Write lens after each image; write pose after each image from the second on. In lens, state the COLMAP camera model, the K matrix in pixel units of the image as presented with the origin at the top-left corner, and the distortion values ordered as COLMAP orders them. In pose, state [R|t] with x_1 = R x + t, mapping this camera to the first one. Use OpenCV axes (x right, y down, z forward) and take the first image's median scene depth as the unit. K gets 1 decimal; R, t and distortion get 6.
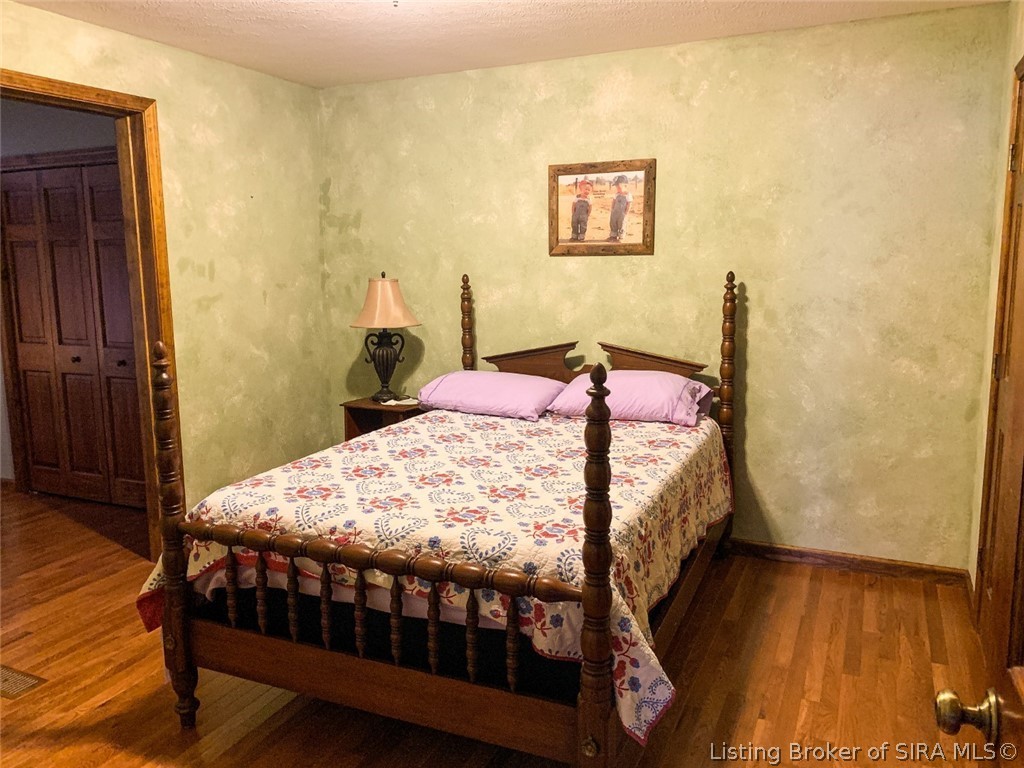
lens RADIAL K [[832.1, 0, 511.9], [0, 832.1, 357.2], [0, 0, 1]] dist [0.112861, -0.208254]
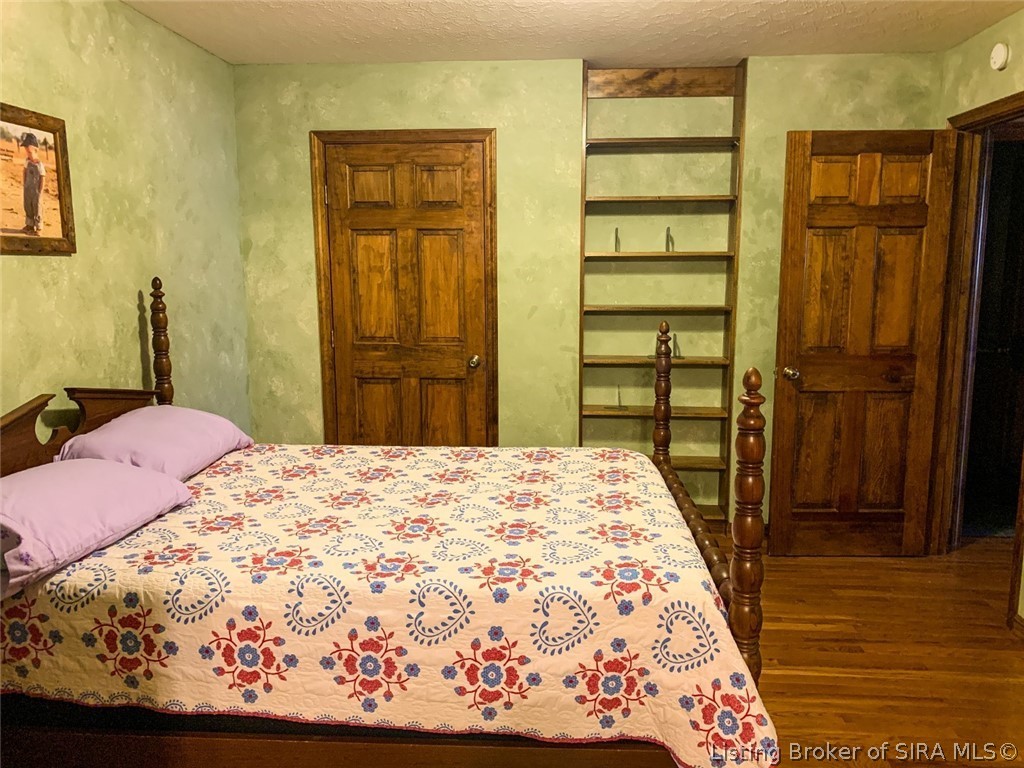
lens RADIAL K [[786.4, 0, 512.0], [0, 786.4, 384.0], [0, 0, 1]] dist [0.014185, 0.004256]
pose [[-0.335065, -0.120408, 0.934470, -0.602785], [0.145412, 0.973309, 0.177552, -0.081104], [-0.930907, 0.195374, -0.308613, 0.881622]]
